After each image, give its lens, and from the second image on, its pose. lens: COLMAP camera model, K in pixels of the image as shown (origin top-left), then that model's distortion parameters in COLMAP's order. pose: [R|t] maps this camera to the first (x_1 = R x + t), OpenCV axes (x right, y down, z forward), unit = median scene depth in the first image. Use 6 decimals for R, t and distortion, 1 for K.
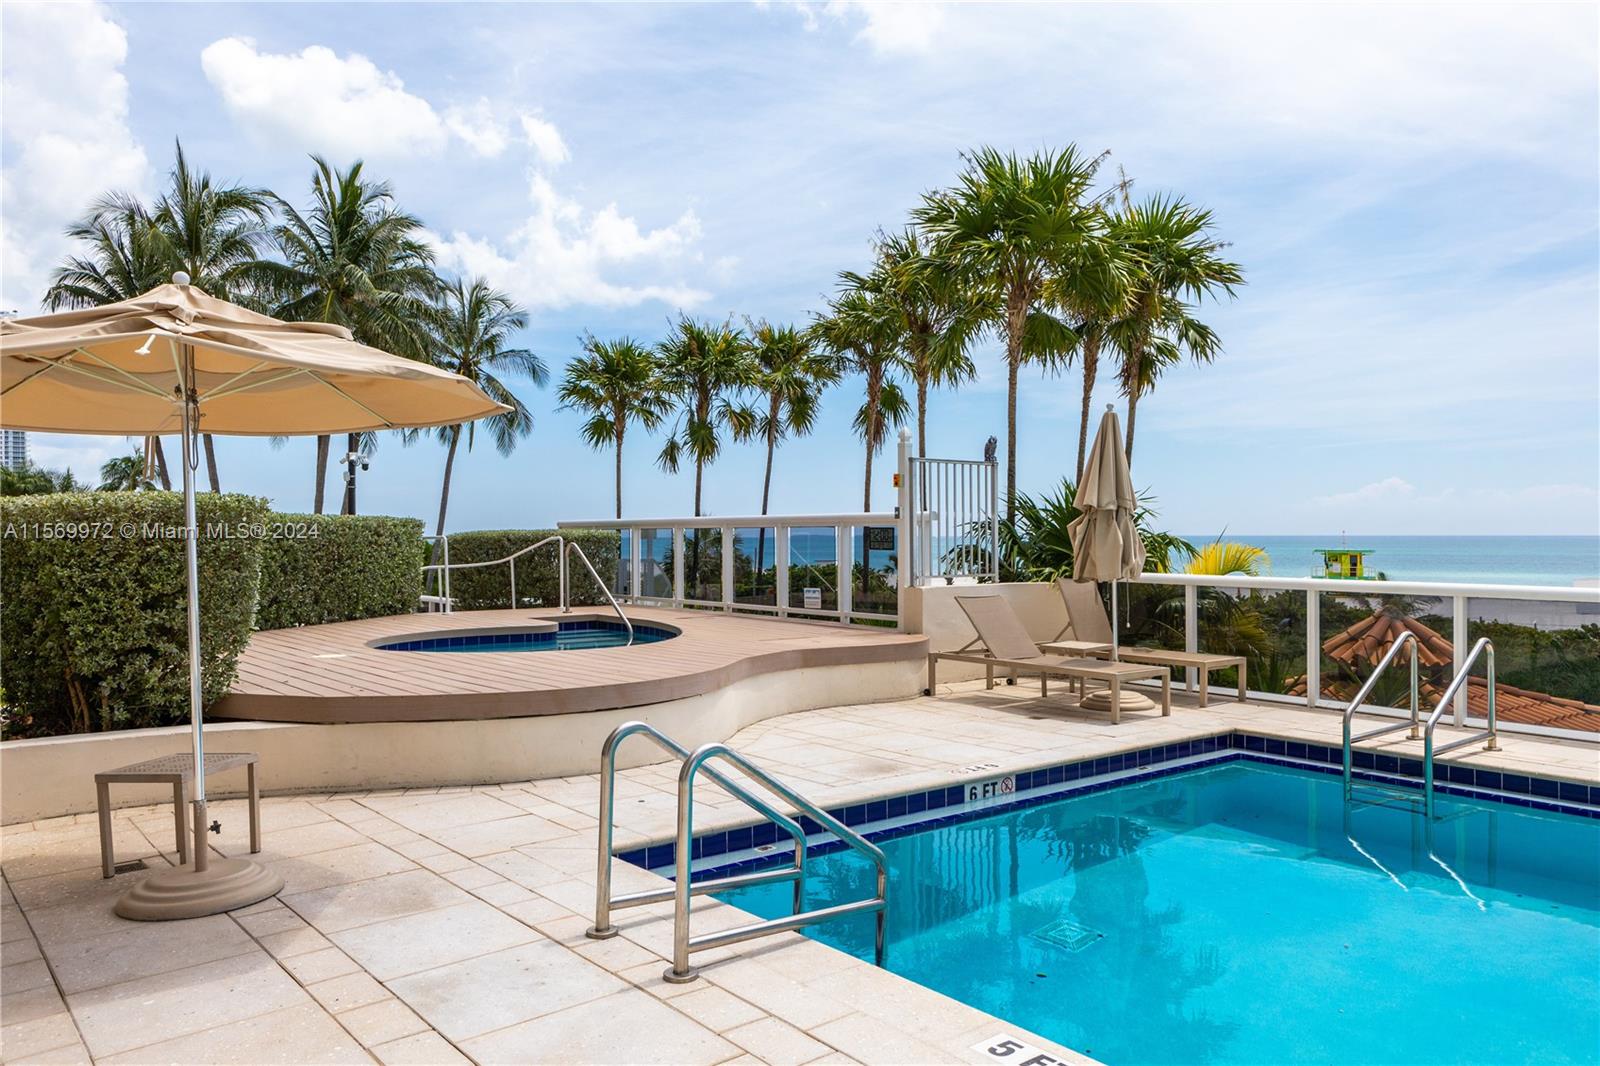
lens RADIAL K [[1144.6, 0, 797.8], [0, 1144.6, 522.7], [0, 0, 1]] dist [0.044028, -0.000558]
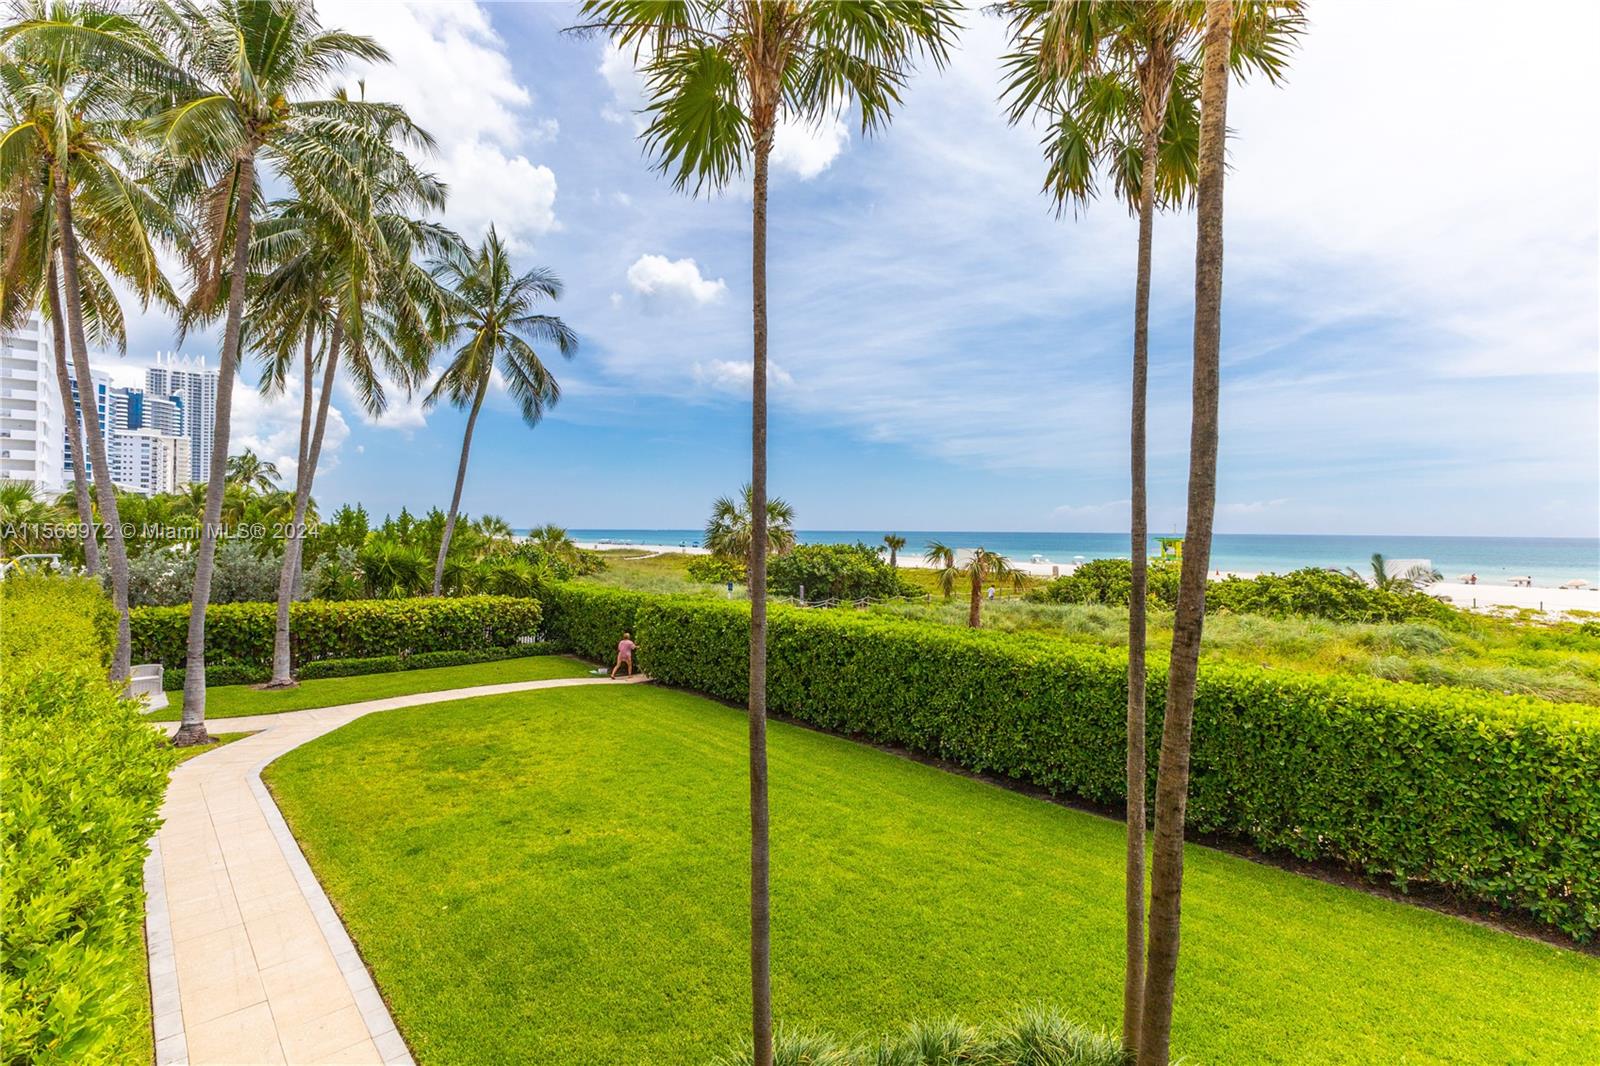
lens RADIAL K [[696.8, 0, 806.5], [0, 696.8, 529.5], [0, 0, 1]] dist [0.004276, -0.001483]
pose [[0.995617, 0.011450, 0.092823, -0.173538], [-0.012261, 0.999891, 0.008175, 0.043950], [-0.092720, -0.009277, 0.995649, 0.864787]]
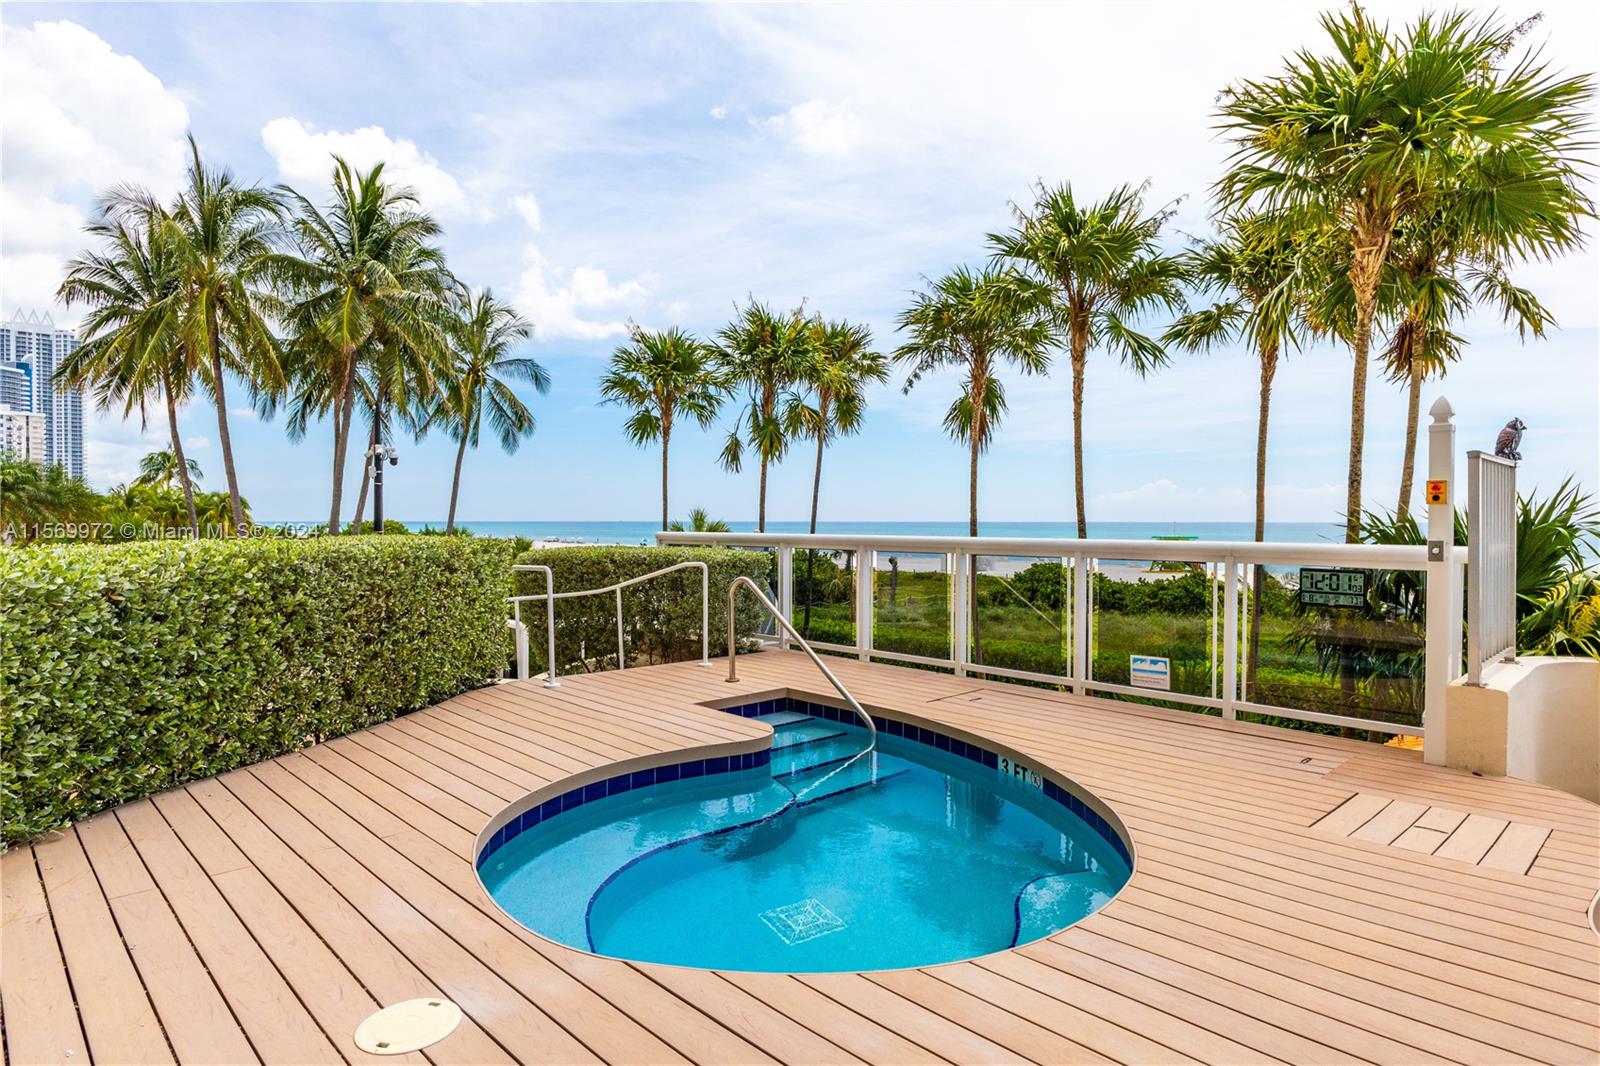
lens RADIAL K [[878.7, 0, 798.4], [0, 878.7, 519.7], [0, 0, 1]] dist [0.006818, -0.000728]
pose [[0.995631, 0.006830, 0.093129, -0.124041], [-0.007767, 0.999923, 0.009703, -0.012096], [-0.093056, -0.010384, 0.995607, 0.286833]]
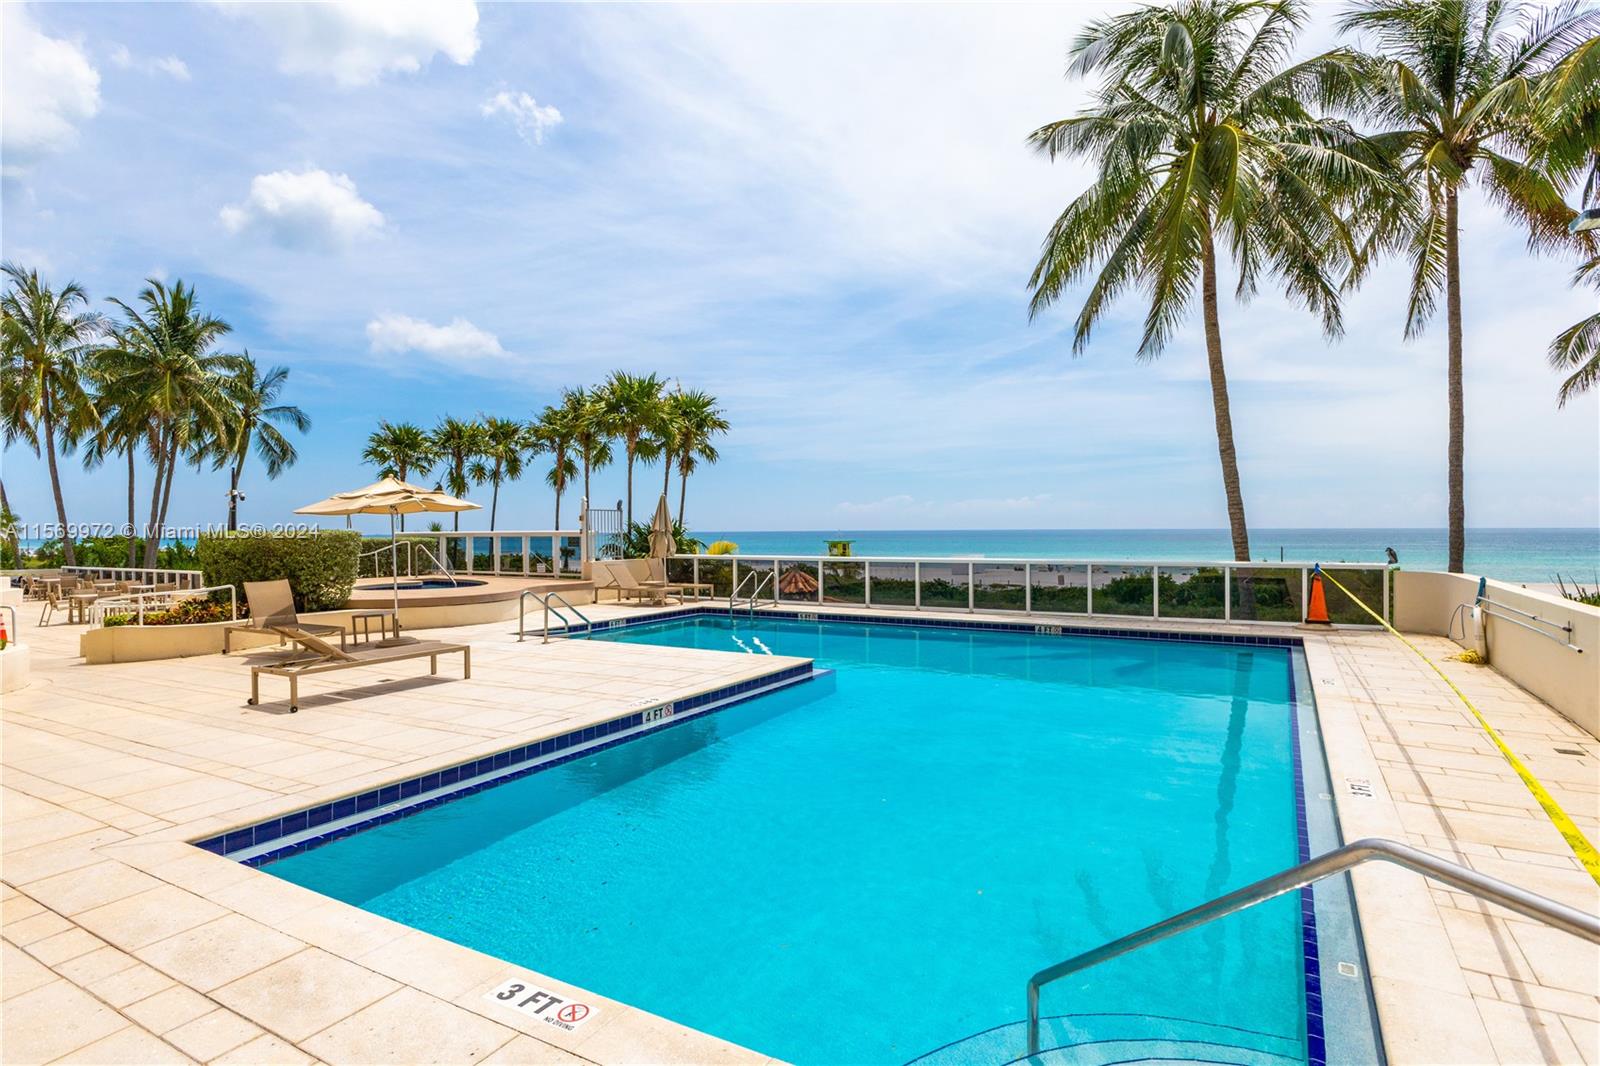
lens RADIAL K [[829.9, 0, 788.6], [0, 829.9, 522.2], [0, 0, 1]] dist [0.005636, 0.001739]
pose [[0.935426, 0.000188, 0.353523, -0.059994], [0.000055, 1.000000, -0.000676, -0.012868], [-0.353523, 0.000651, 0.935426, -0.389786]]
